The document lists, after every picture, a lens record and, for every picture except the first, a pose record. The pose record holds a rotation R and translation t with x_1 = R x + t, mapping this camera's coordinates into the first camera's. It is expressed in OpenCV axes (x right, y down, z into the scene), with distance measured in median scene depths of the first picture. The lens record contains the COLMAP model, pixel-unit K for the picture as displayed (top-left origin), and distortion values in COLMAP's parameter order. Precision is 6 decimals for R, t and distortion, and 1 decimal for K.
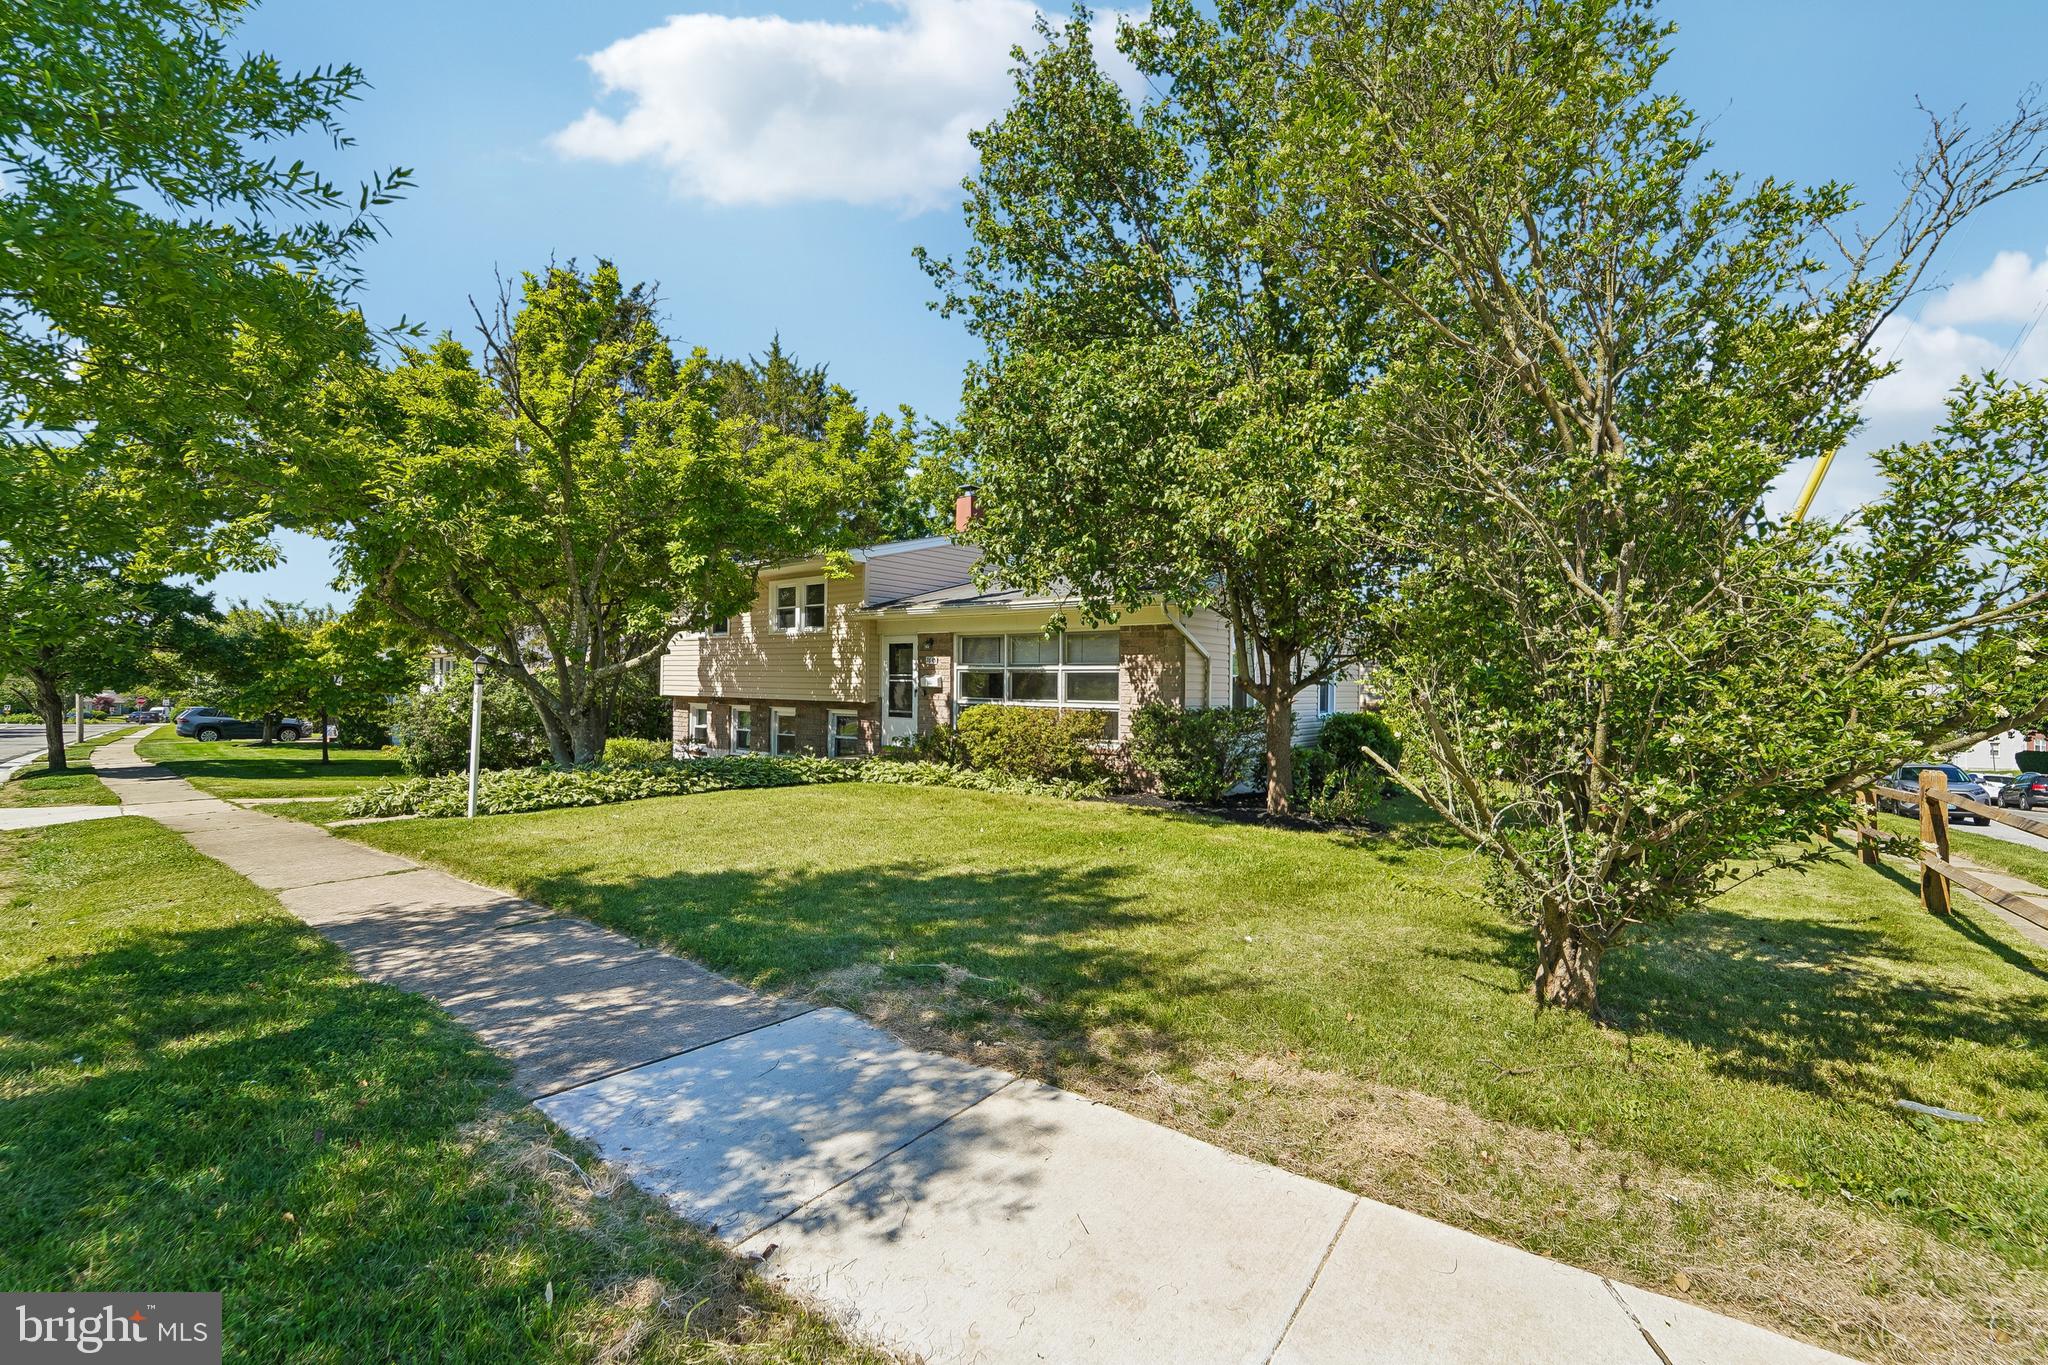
lens RADIAL K [[797.4, 0, 1021.0], [0, 797.4, 675.5], [0, 0, 1]] dist [-0.001850, -0.000115]
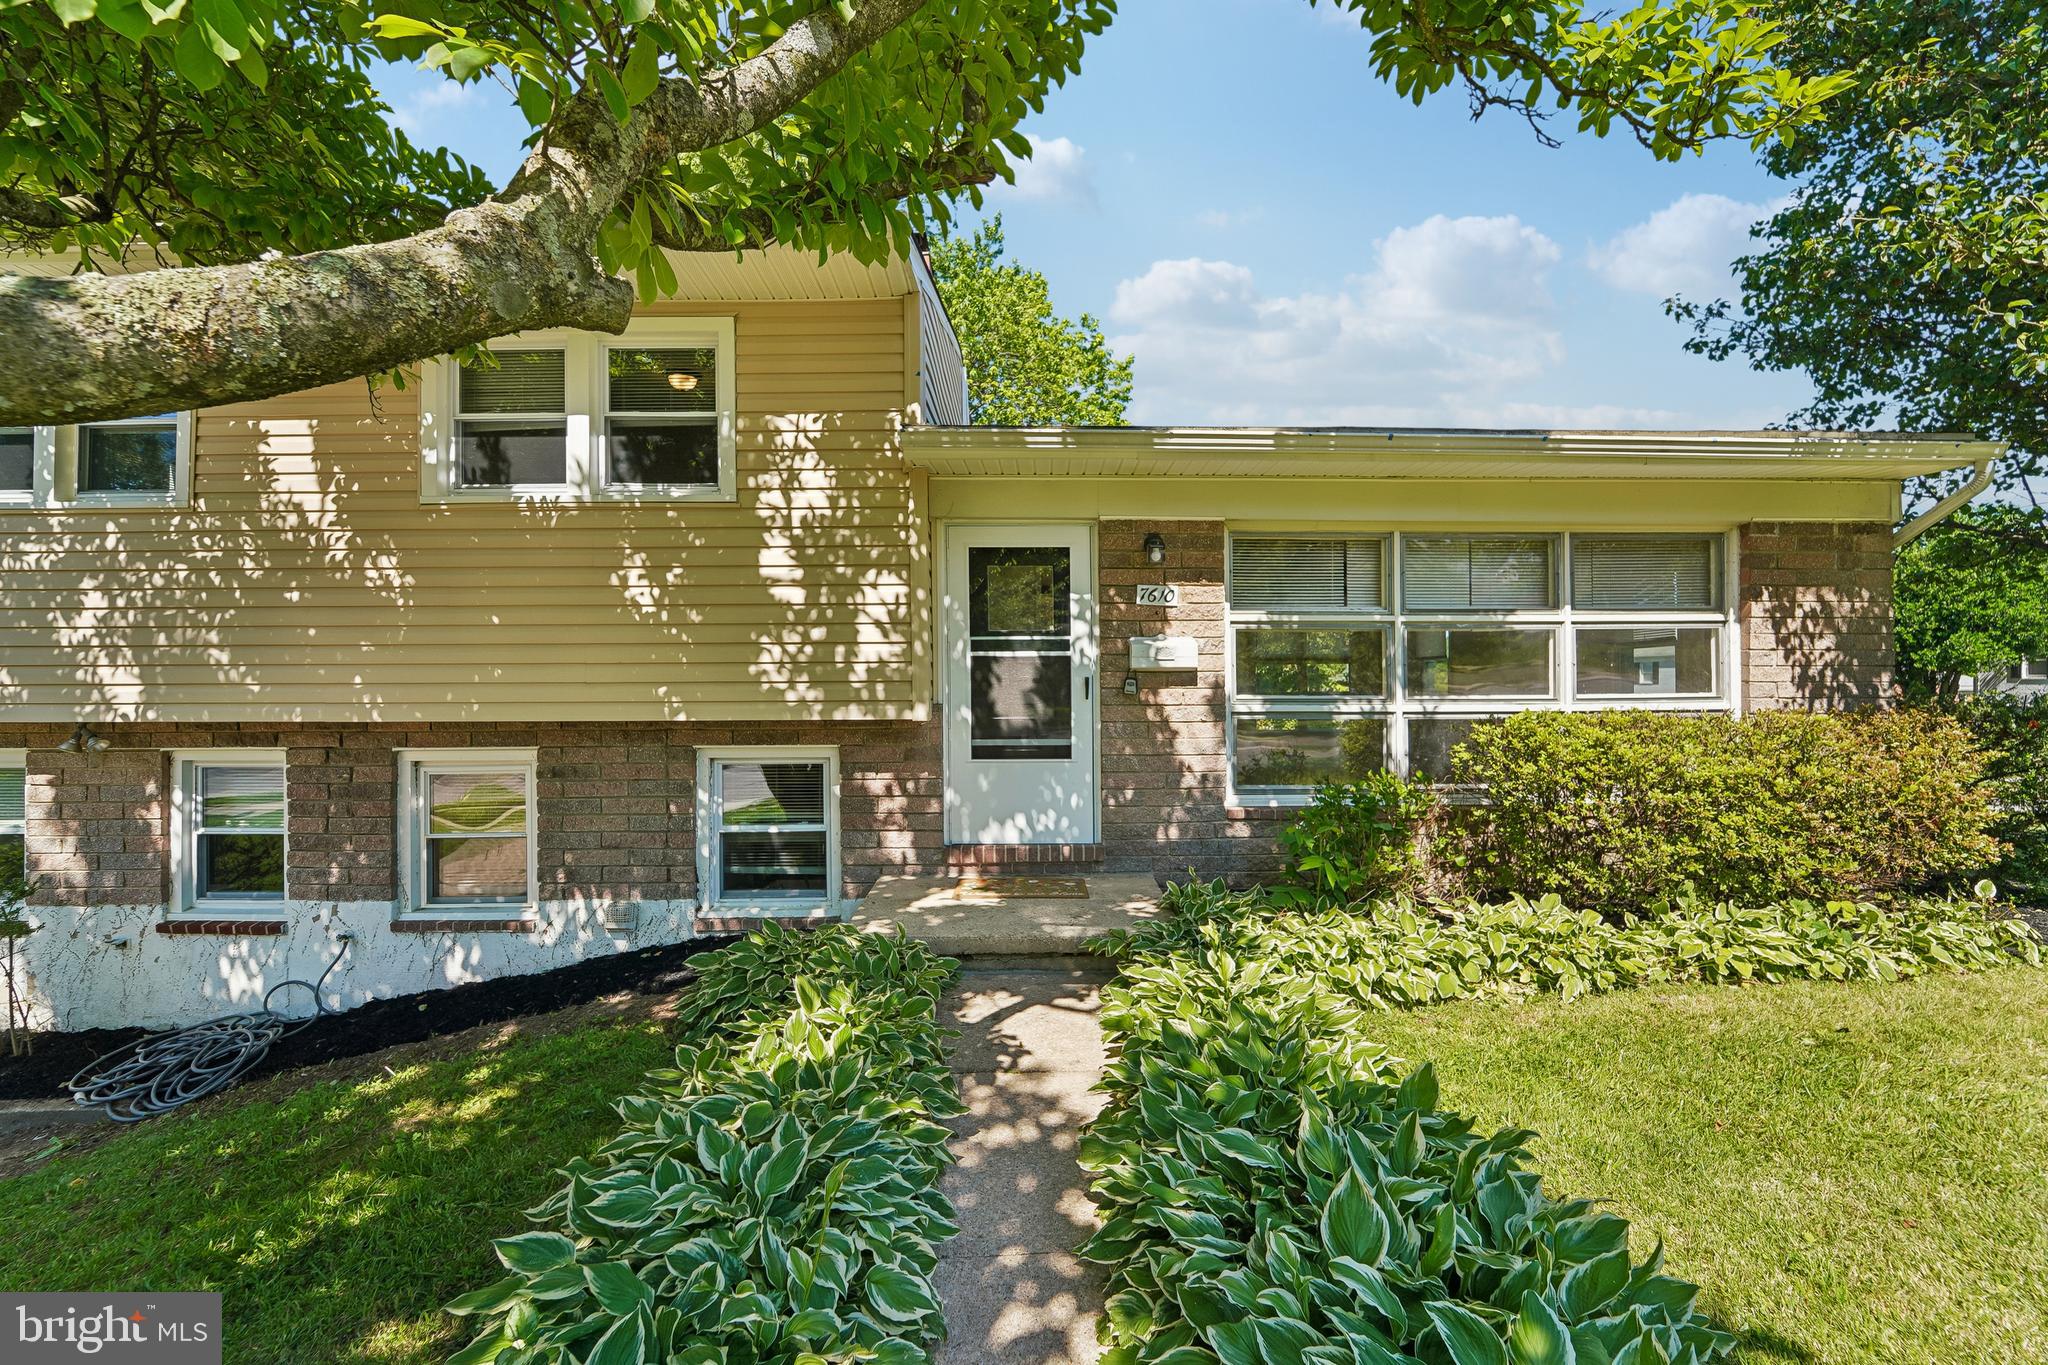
lens RADIAL K [[797.4, 0, 1021.0], [0, 797.4, 675.5], [0, 0, 1]] dist [-0.001850, -0.000115]
pose [[0.783089, 0.015946, 0.621706, -0.363996], [0.010506, 0.999189, -0.038861, 0.030401], [-0.621821, 0.036963, 0.782286, 0.717743]]
